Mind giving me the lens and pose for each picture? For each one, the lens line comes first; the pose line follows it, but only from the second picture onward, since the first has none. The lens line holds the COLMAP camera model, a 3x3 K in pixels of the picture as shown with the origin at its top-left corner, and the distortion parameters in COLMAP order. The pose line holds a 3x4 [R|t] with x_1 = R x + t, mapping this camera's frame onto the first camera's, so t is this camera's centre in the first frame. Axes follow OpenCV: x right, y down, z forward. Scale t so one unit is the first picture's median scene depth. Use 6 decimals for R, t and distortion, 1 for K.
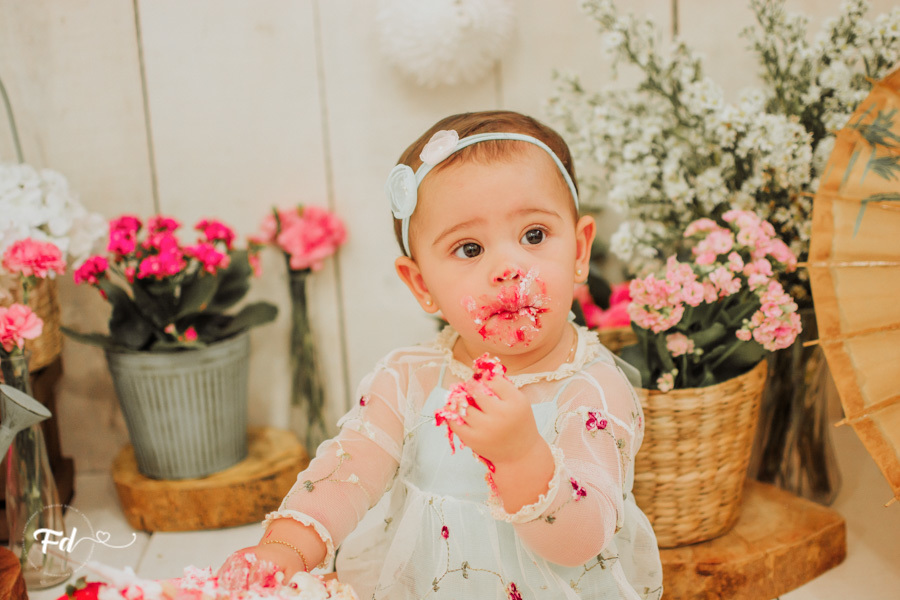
lens RADIAL K [[1387.8, 0, 451.3], [0, 1387.8, 295.0], [0, 0, 1]] dist [-0.173165, 0.000000]
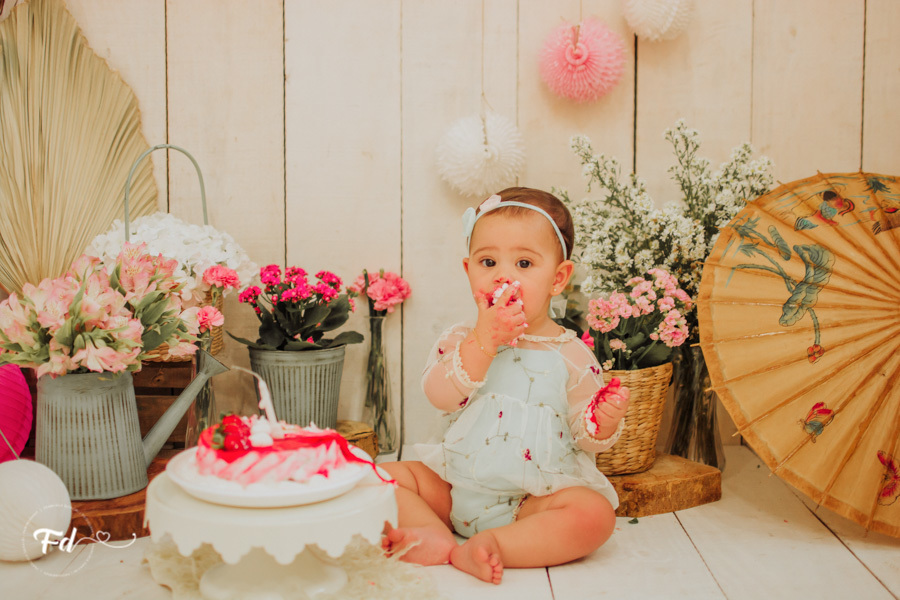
lens RADIAL K [[1387.8, 0, 452.2], [0, 1387.8, 301.5], [0, 0, 1]] dist [-0.173165, 0.000000]
pose [[0.997945, 0.063763, -0.006315, -0.025237], [-0.064033, 0.988916, -0.133960, 0.206368], [-0.002297, 0.134089, 0.990967, -0.621289]]
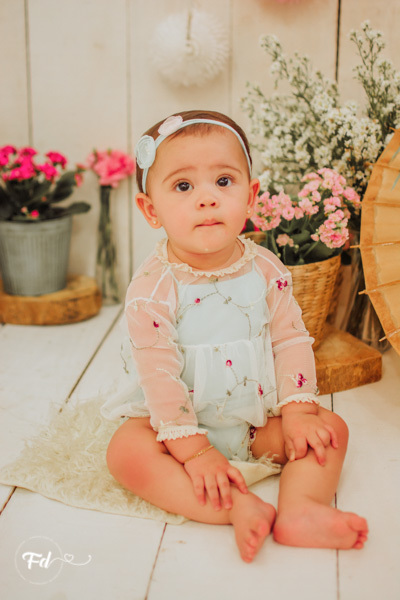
lens RADIAL K [[925.2, 0, 180.0], [0, 925.2, 298.9], [0, 0, 1]] dist [-0.173165, 0.000000]
pose [[0.985998, 0.109510, -0.125760, 0.177984], [-0.100450, 0.992015, 0.076269, 0.030897], [0.133108, -0.062569, 0.989125, -0.181162]]
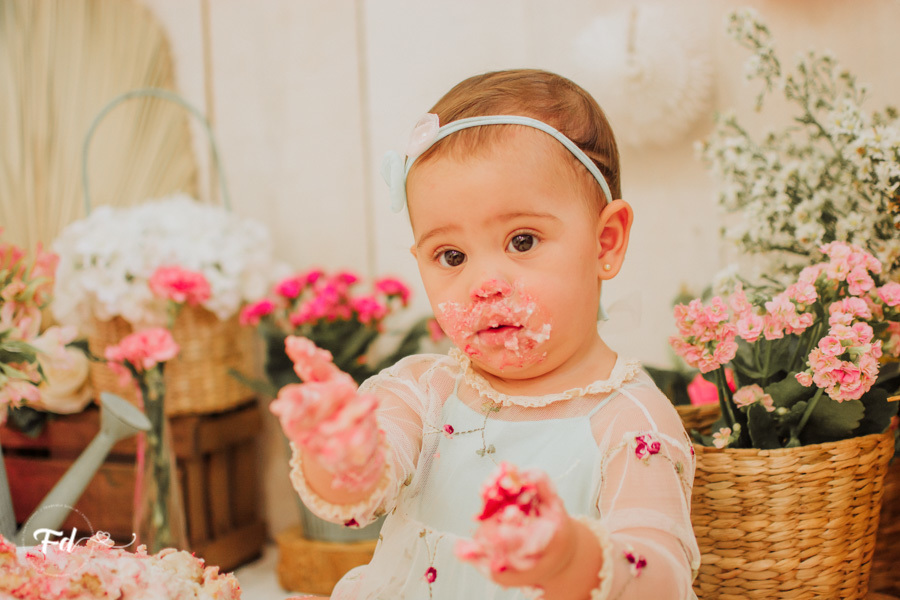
lens RADIAL K [[1387.8, 0, 454.9], [0, 1387.8, 294.0], [0, 0, 1]] dist [-0.173165, 0.000000]
pose [[0.904679, 0.045579, -0.423649, 0.326316], [-0.115534, 0.983255, -0.140931, 0.104261], [0.410132, 0.176443, 0.894796, 0.170427]]
